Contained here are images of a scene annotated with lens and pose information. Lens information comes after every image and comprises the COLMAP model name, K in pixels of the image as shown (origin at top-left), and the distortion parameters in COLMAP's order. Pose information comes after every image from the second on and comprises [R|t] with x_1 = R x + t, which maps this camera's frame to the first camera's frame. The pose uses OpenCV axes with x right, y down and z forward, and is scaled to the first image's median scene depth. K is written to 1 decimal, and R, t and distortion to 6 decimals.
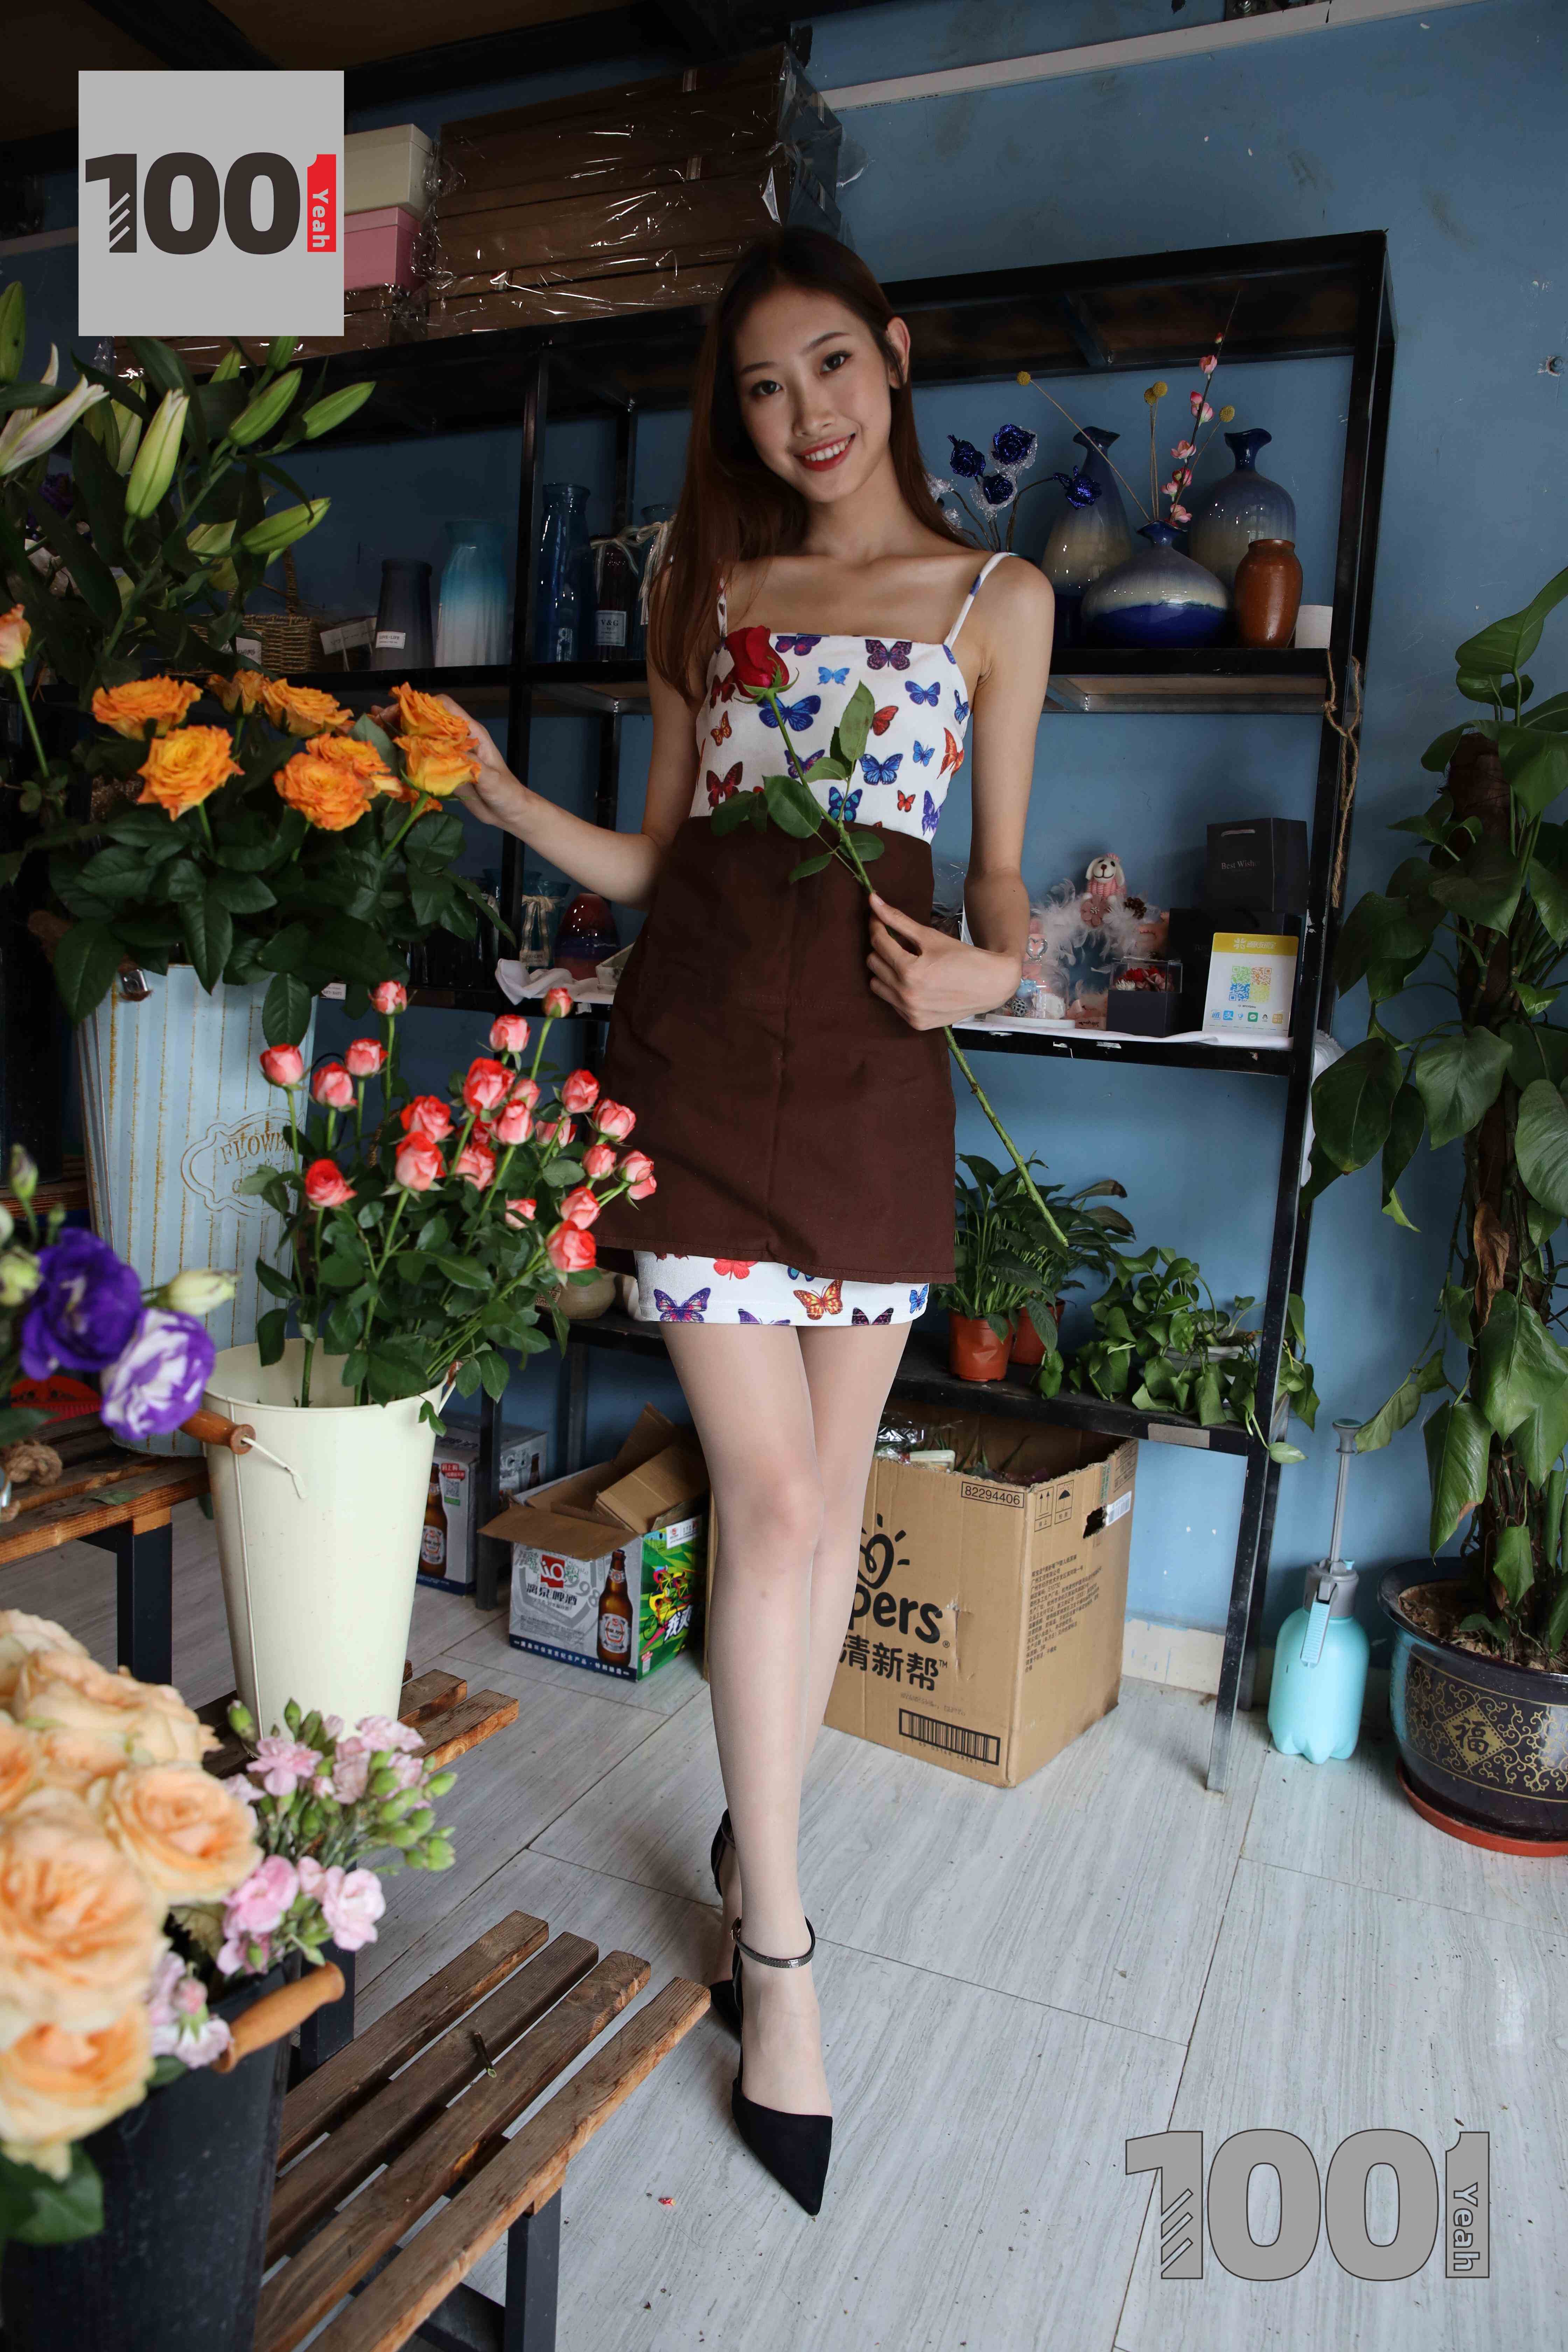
lens RADIAL K [[1586.8, 0, 786.4], [0, 1586.8, 1183.5], [0, 0, 1]] dist [-0.130160, 0.082233]
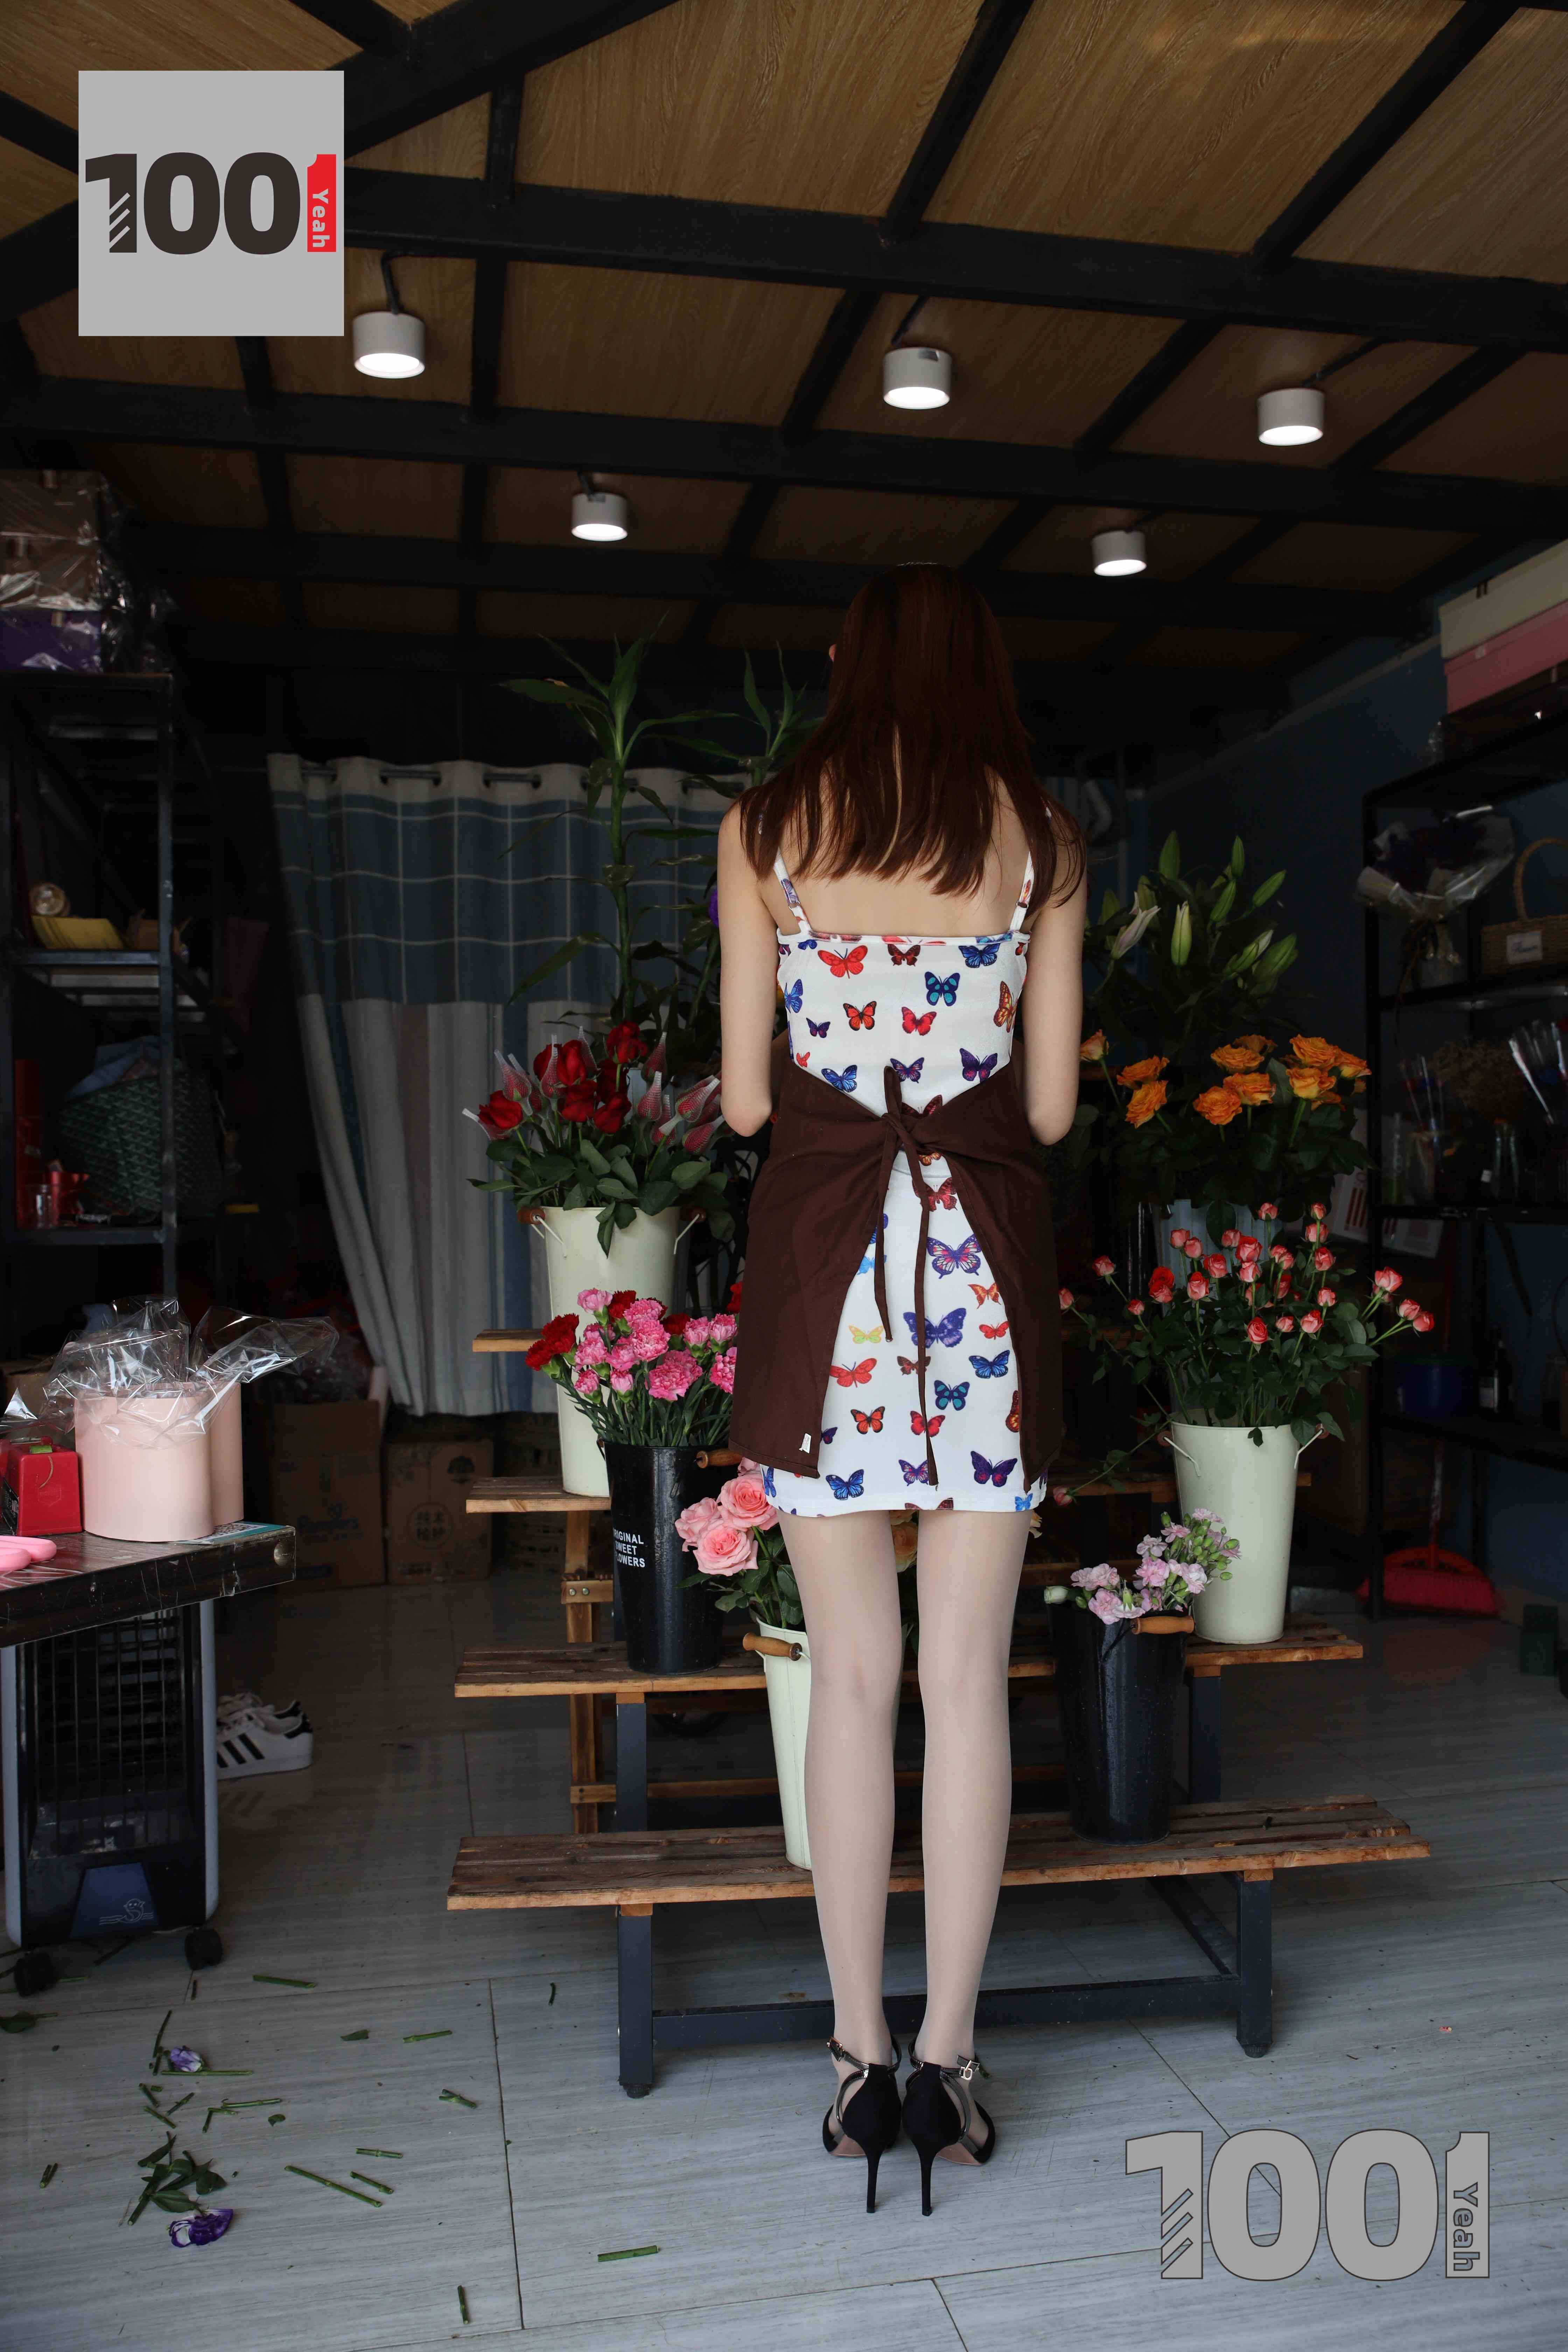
lens RADIAL K [[1894.9, 0, 778.9], [0, 1894.9, 1157.4], [0, 0, 1]] dist [-0.097711, 0.115079]
pose [[0.553860, -0.072537, -0.829444, 0.686234], [-0.073912, 0.987981, -0.135757, 0.087855], [0.829323, 0.136497, 0.541842, -0.367431]]
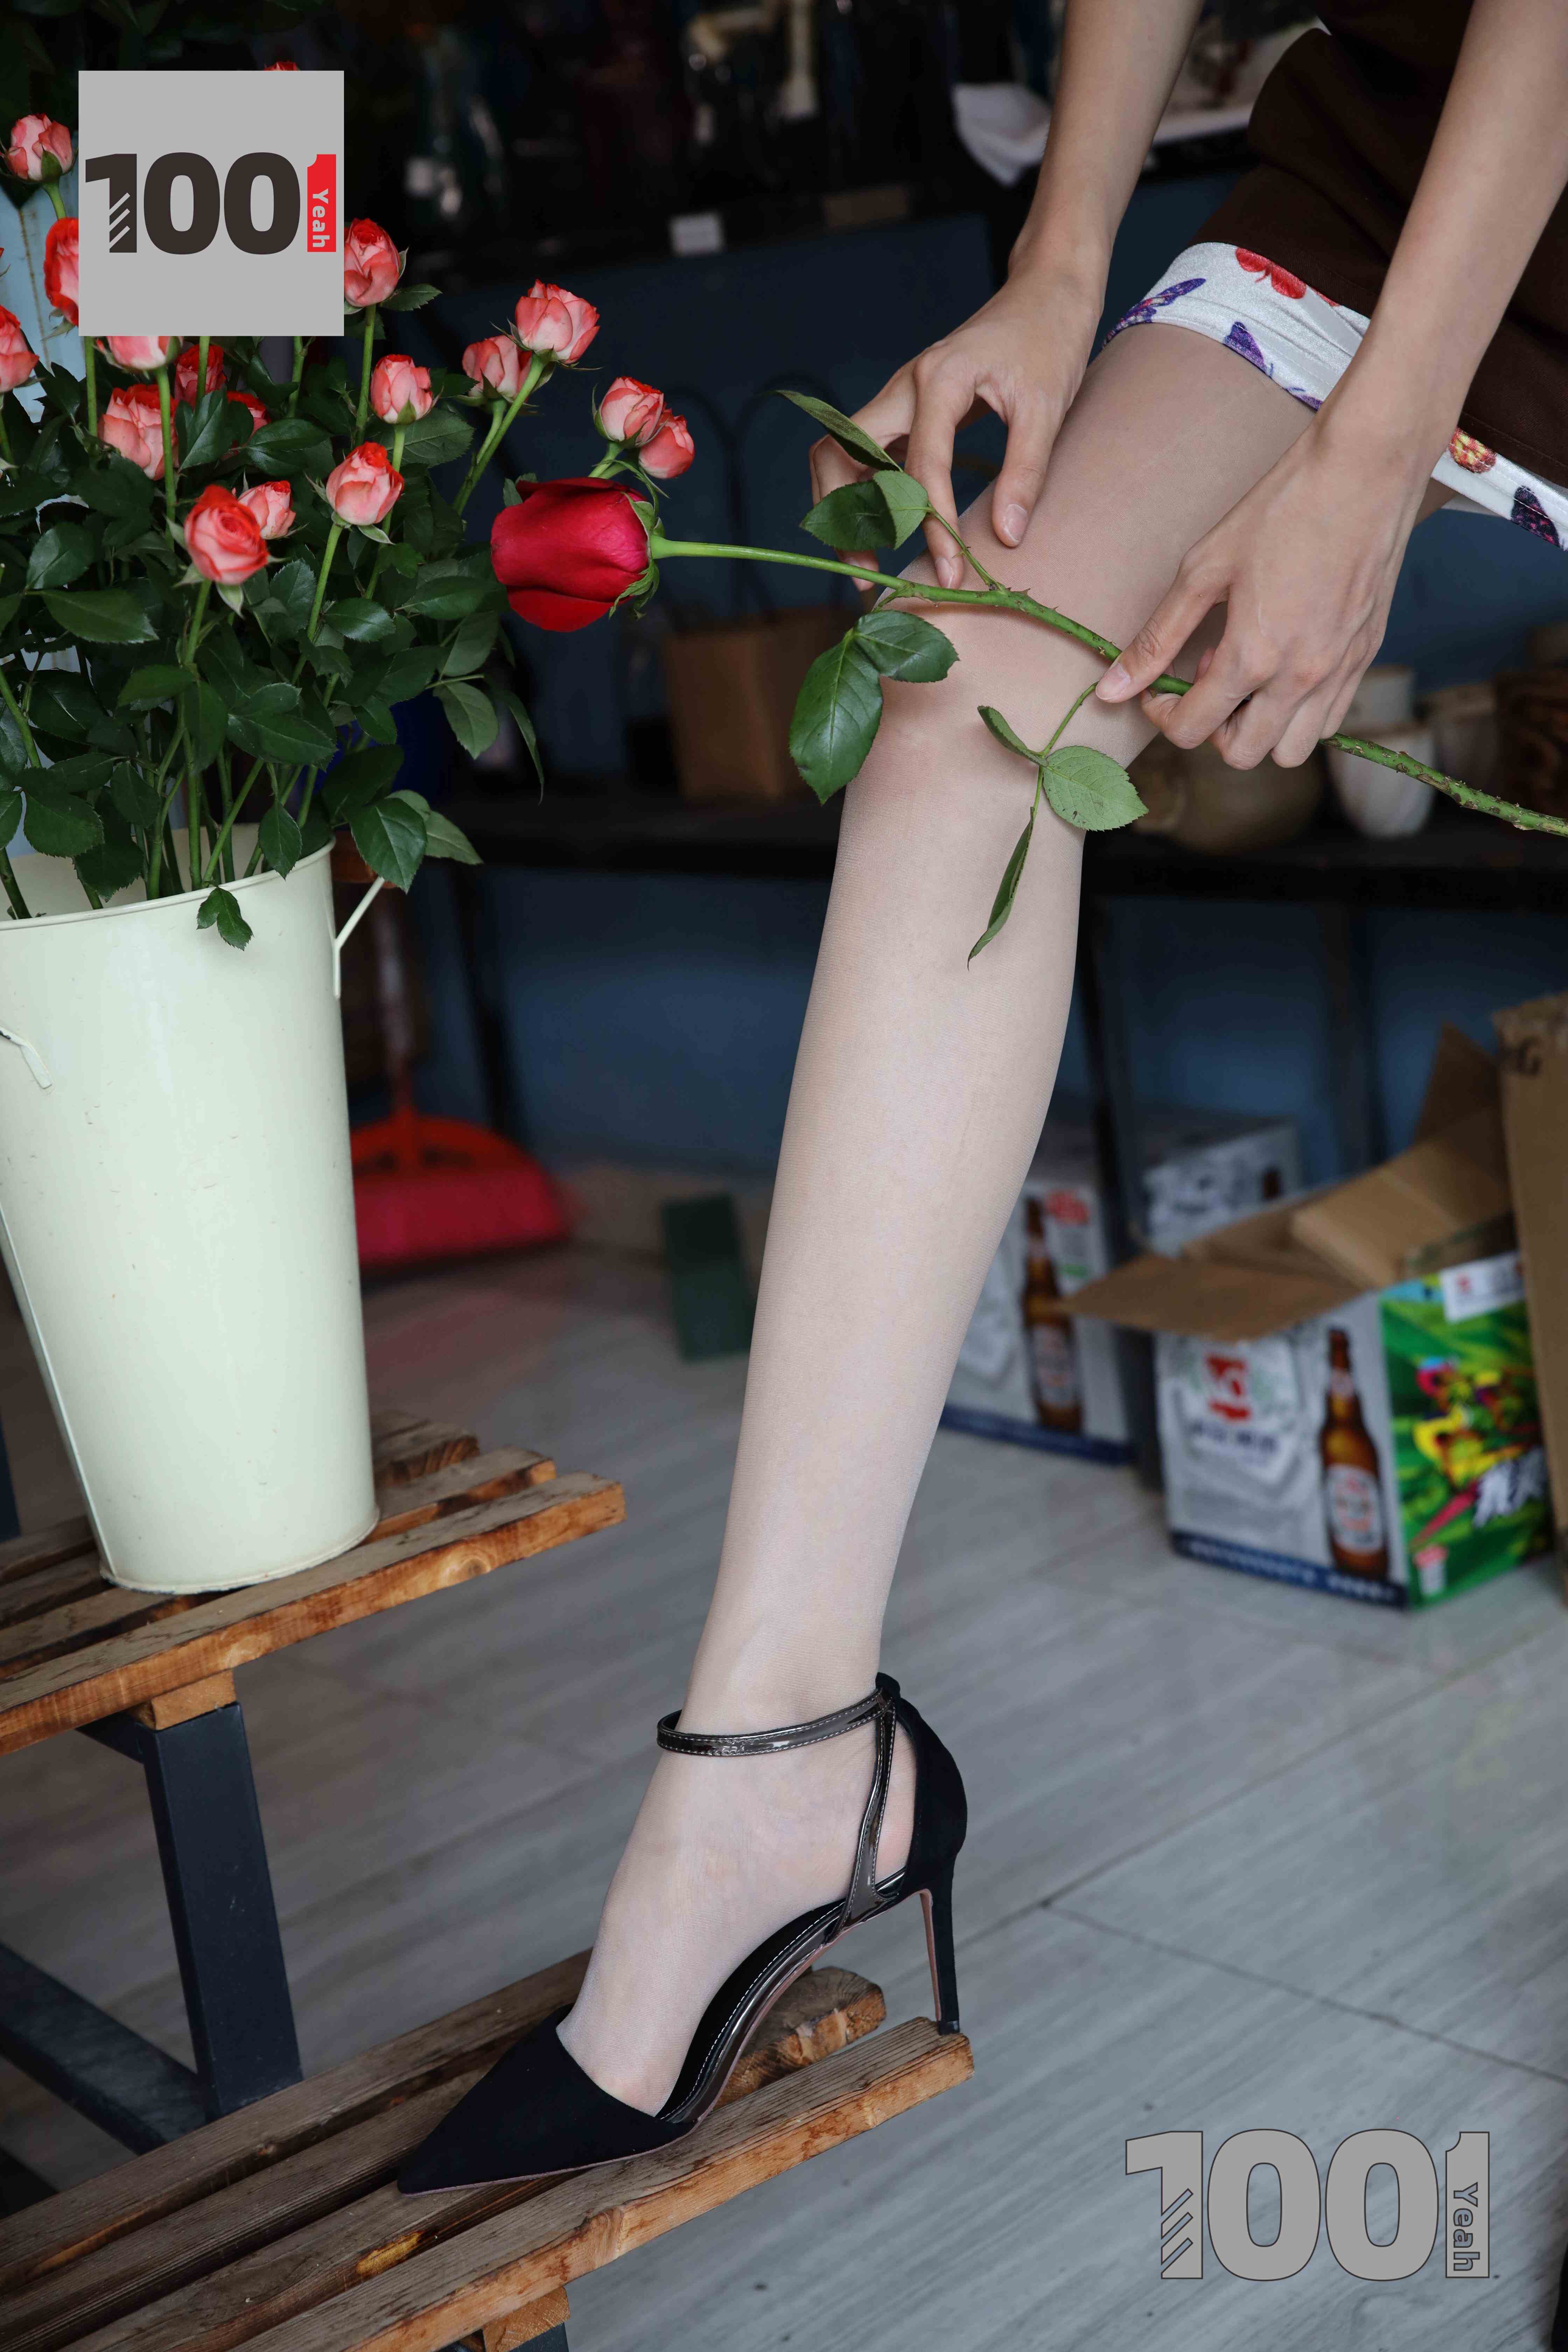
lens RADIAL K [[3686.7, 0, 780.1], [0, 3686.7, 1155.5], [0, 0, 1]] dist [0.087551, 0.000000]
pose [[0.884637, -0.079709, -0.459416, 0.275832], [0.130601, 0.988200, 0.080027, 0.081200], [0.447616, -0.130795, 0.884609, -0.032373]]
